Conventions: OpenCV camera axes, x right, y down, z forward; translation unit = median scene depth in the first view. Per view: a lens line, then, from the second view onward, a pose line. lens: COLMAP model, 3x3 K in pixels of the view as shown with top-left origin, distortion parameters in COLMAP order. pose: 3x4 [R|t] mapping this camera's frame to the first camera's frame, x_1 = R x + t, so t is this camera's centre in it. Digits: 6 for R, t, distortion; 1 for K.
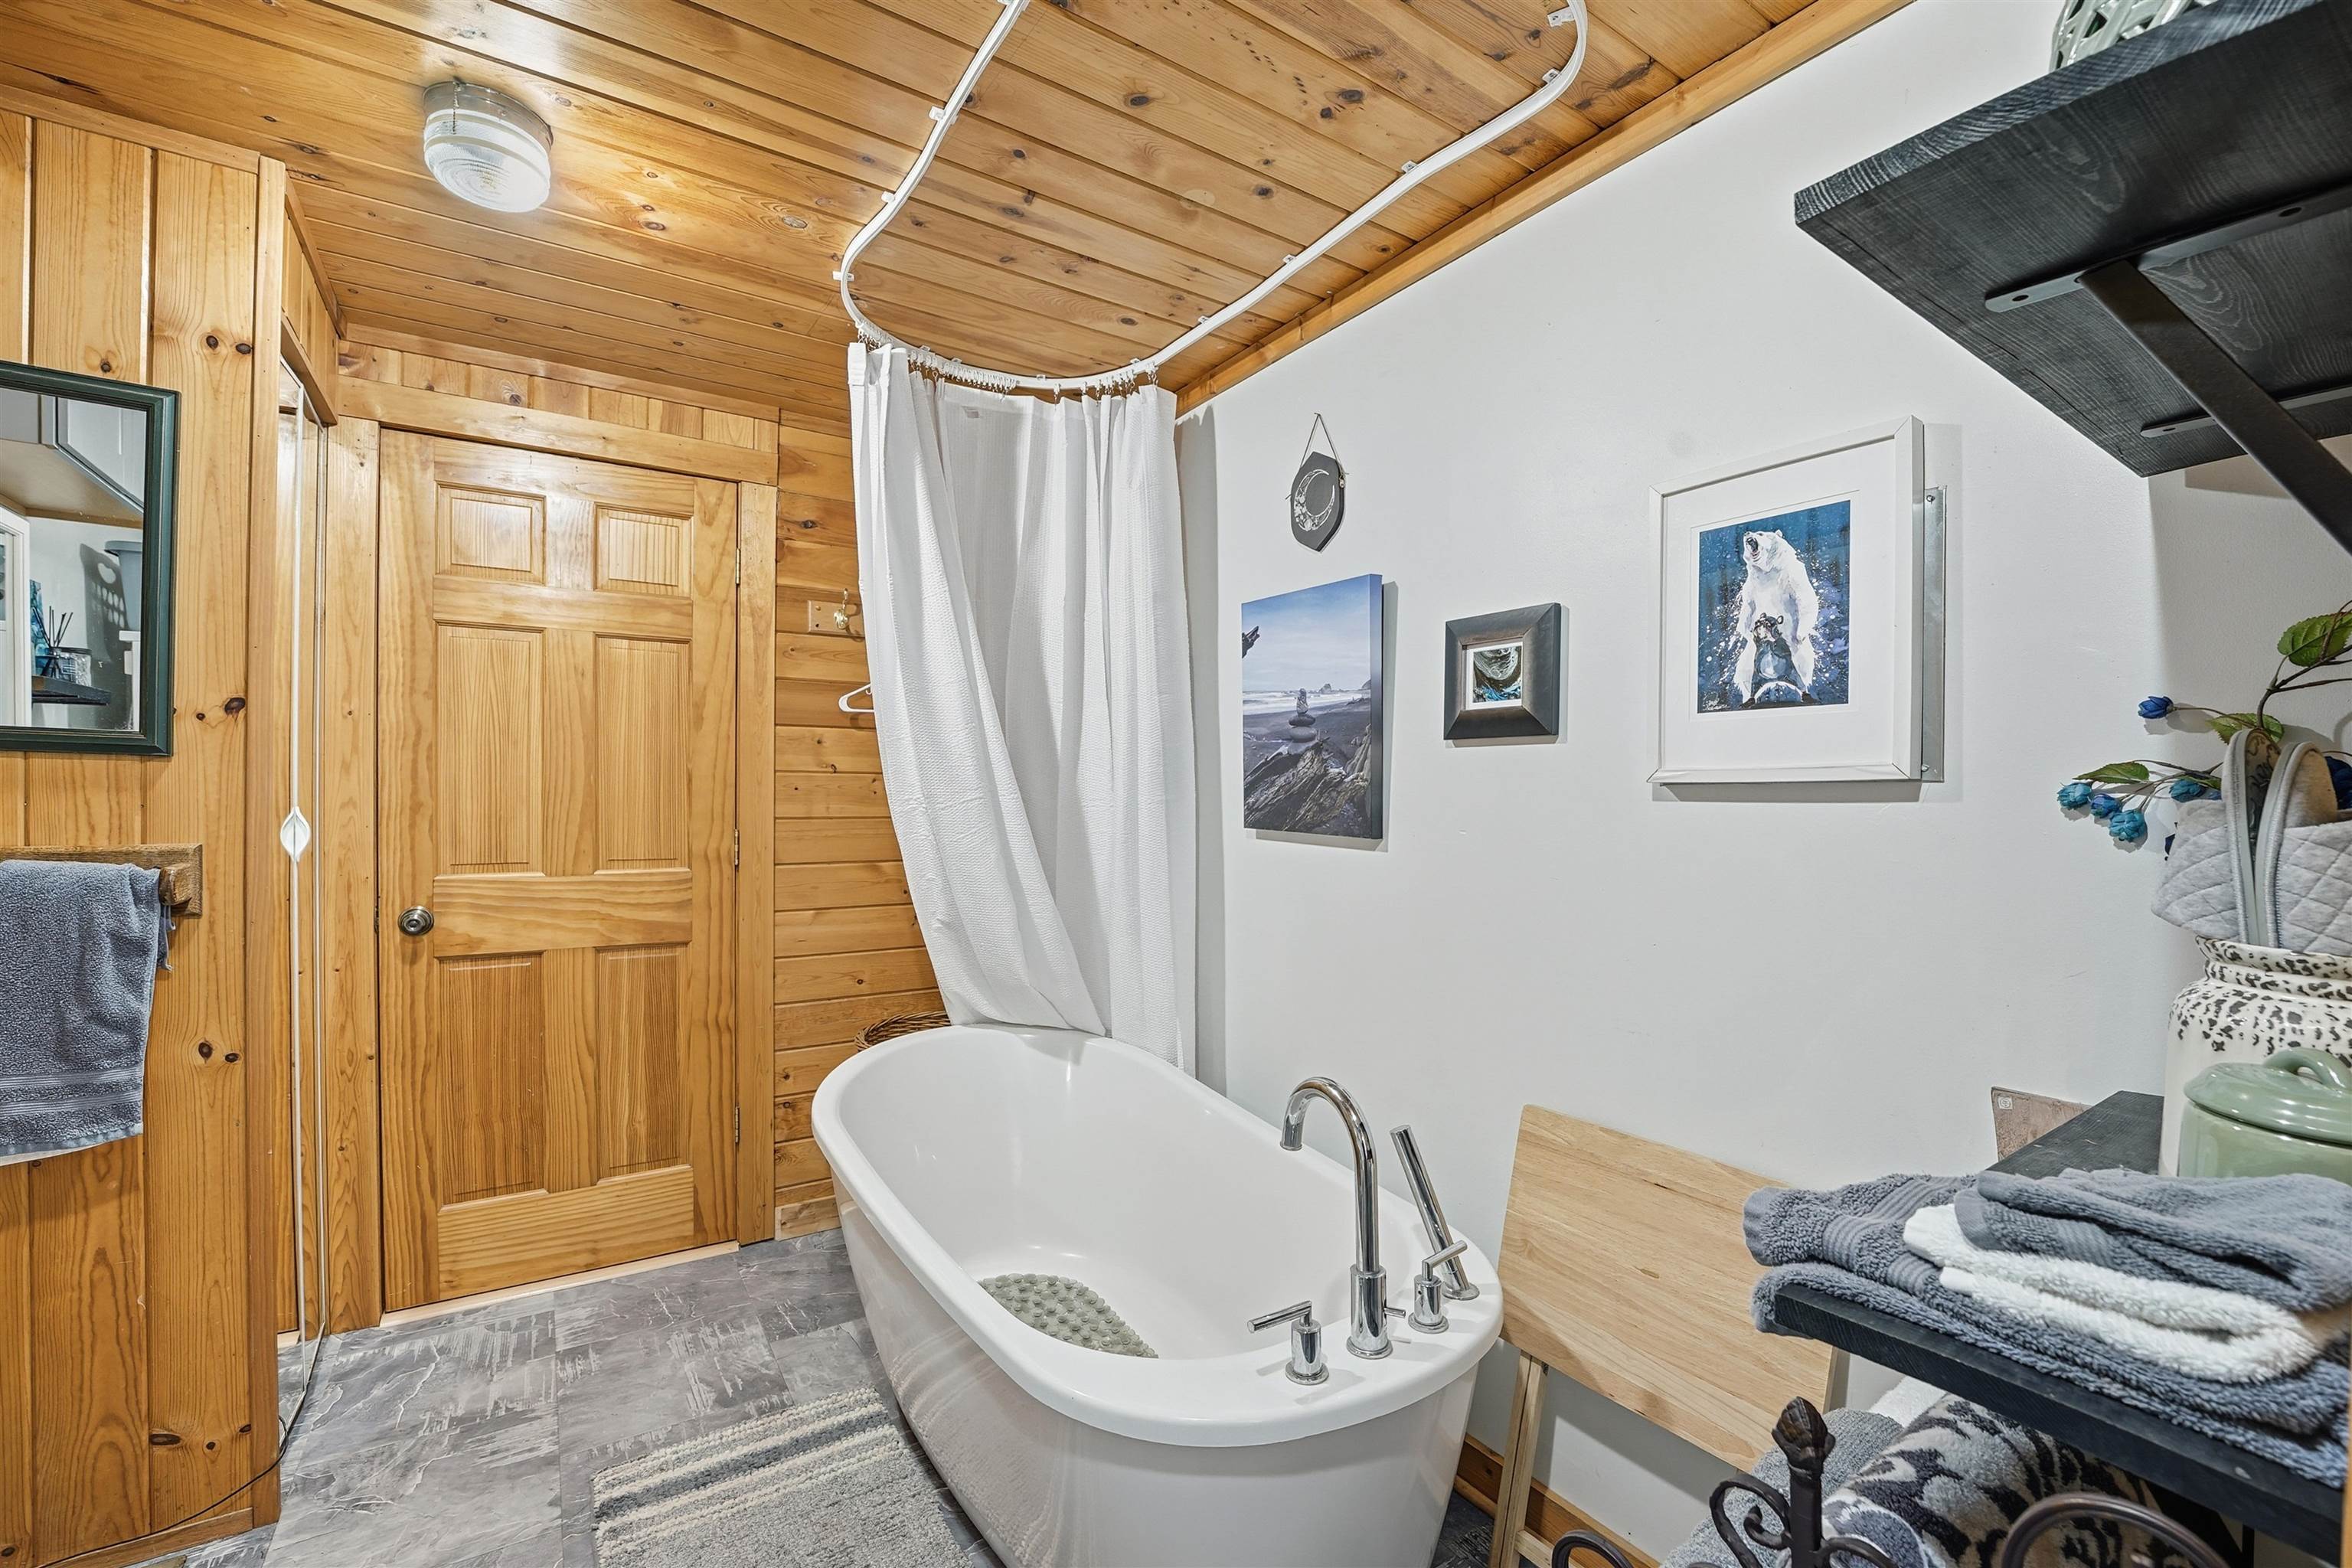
lens RADIAL K [[987.2, 0, 1178.7], [0, 987.2, 790.3], [0, 0, 1]] dist [-0.015188, 0.000044]
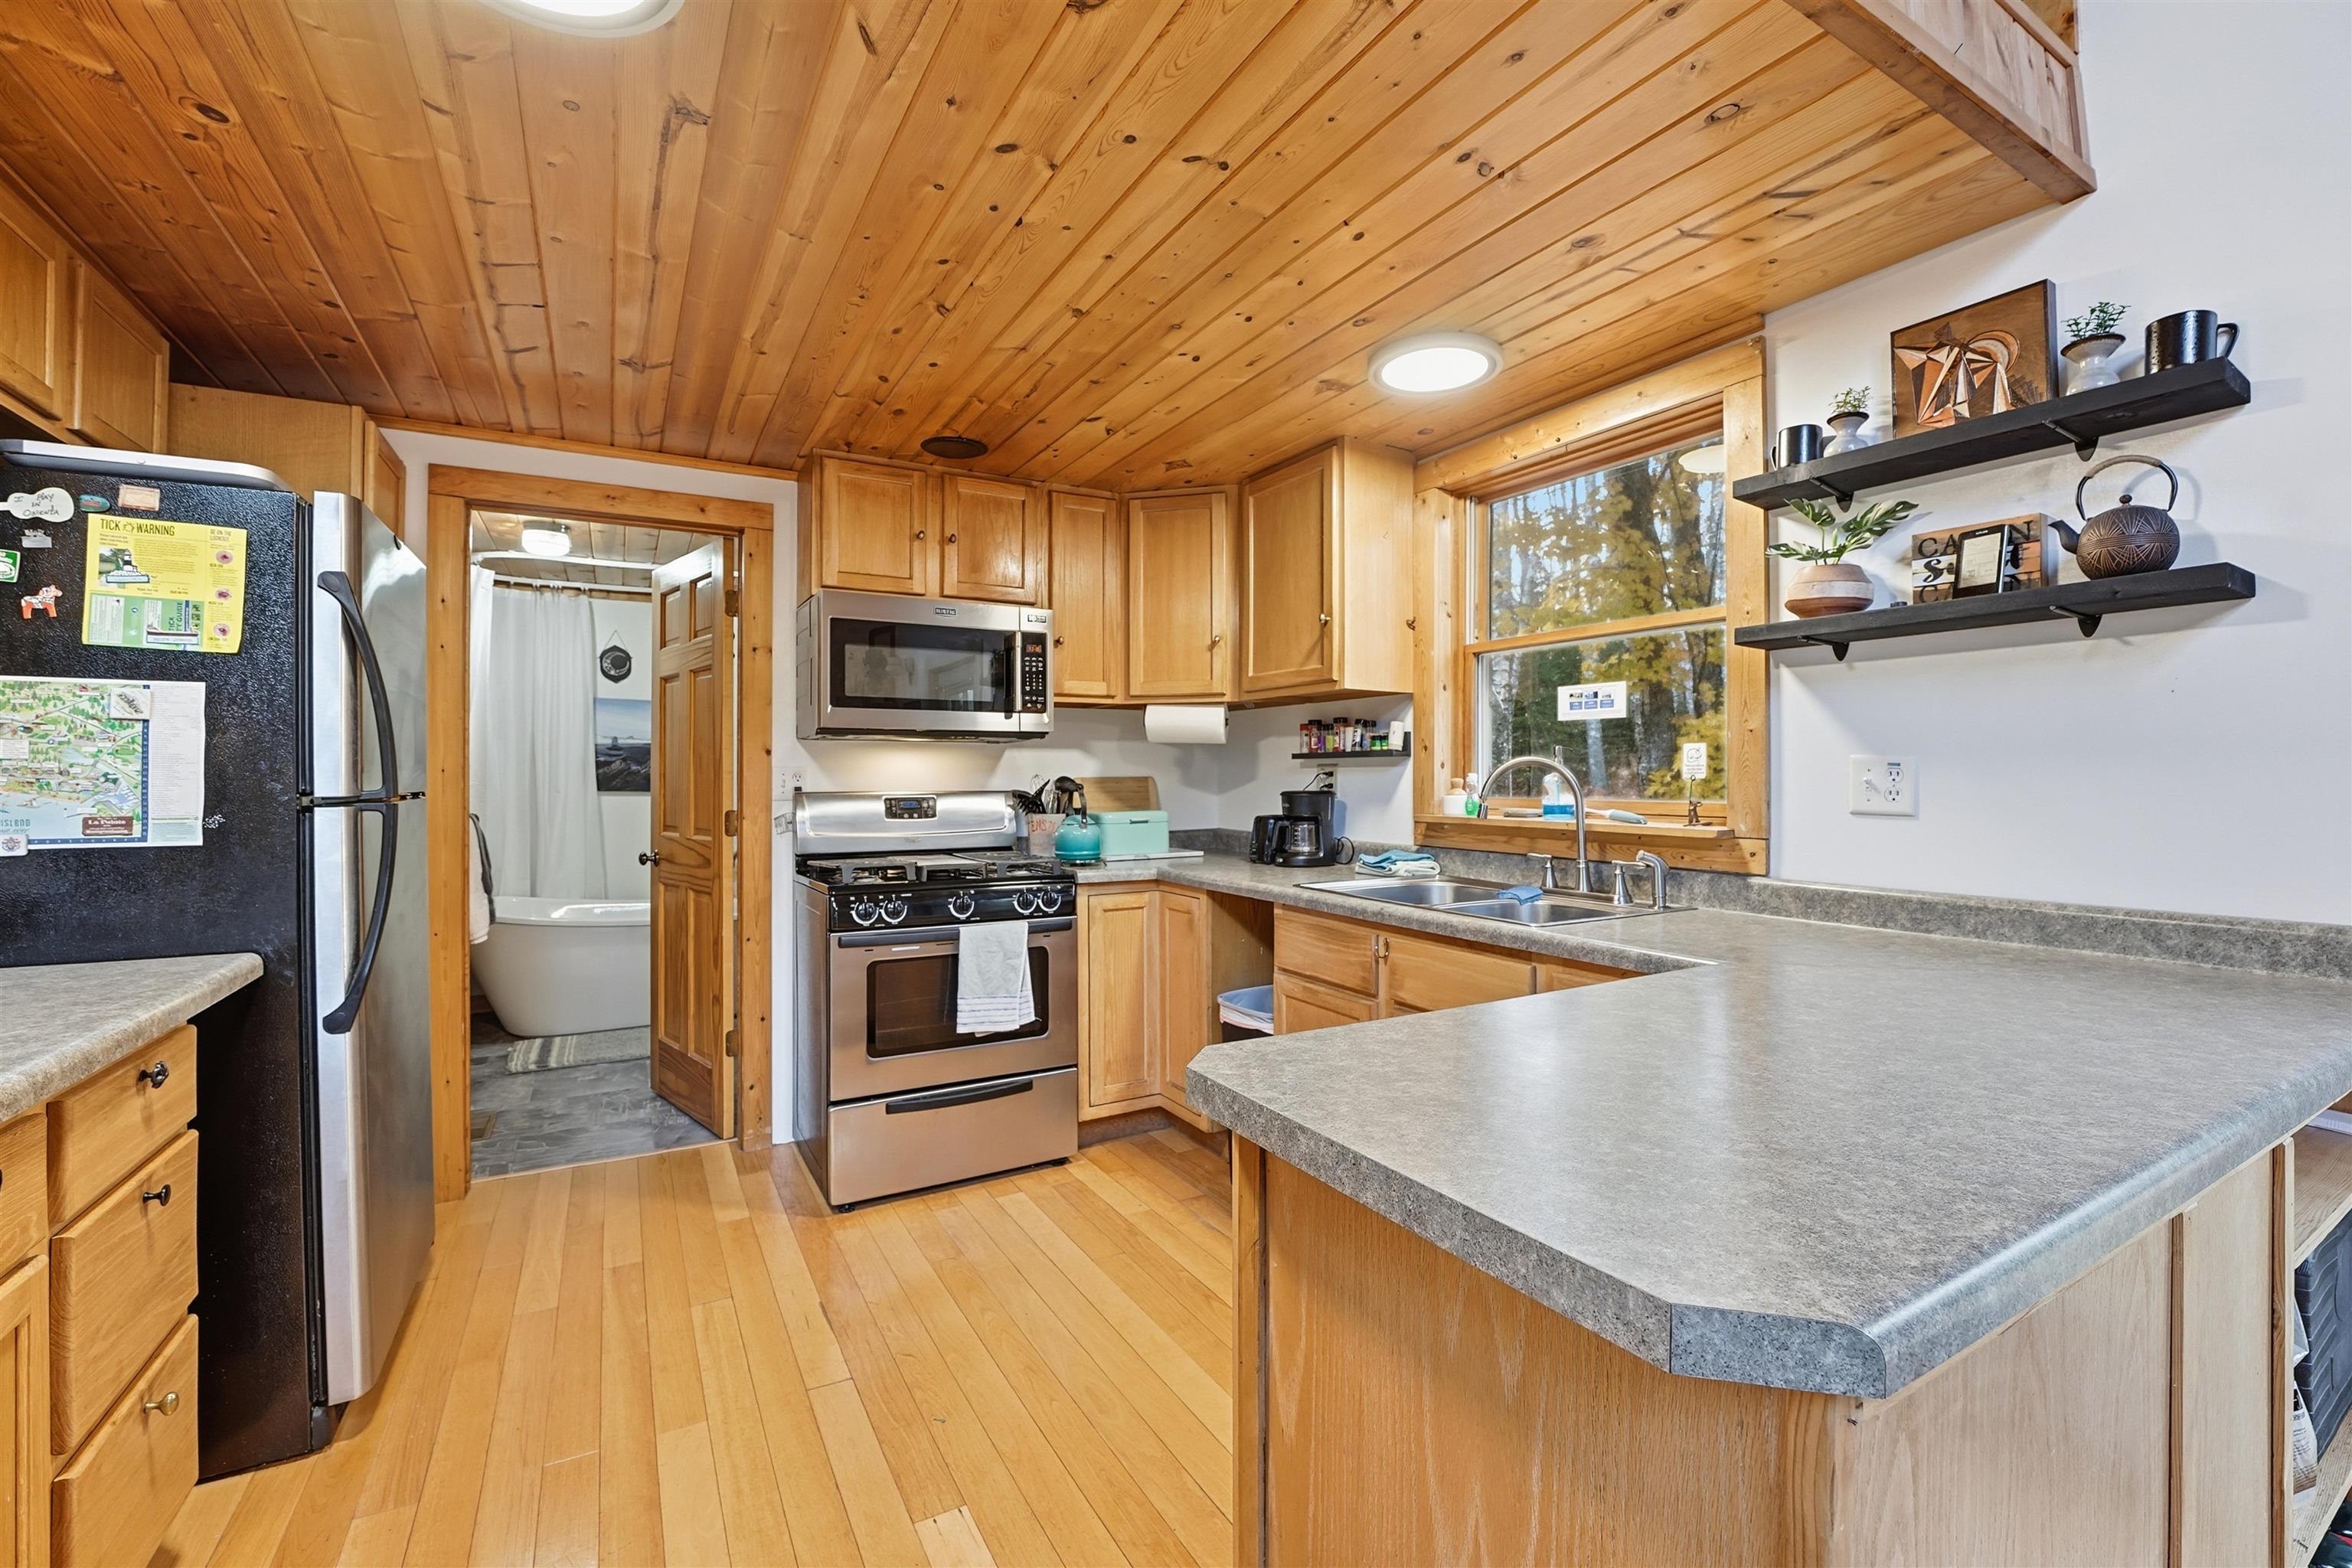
lens RADIAL K [[987.2, 0, 1176.1], [0, 987.2, 766.3], [0, 0, 1]] dist [-0.015188, 0.000044]
pose [[0.055994, 0.005031, 0.998418, -2.401240], [0.001753, 0.999985, -0.005137, -0.006478], [-0.998430, 0.002038, 0.055984, -0.641743]]
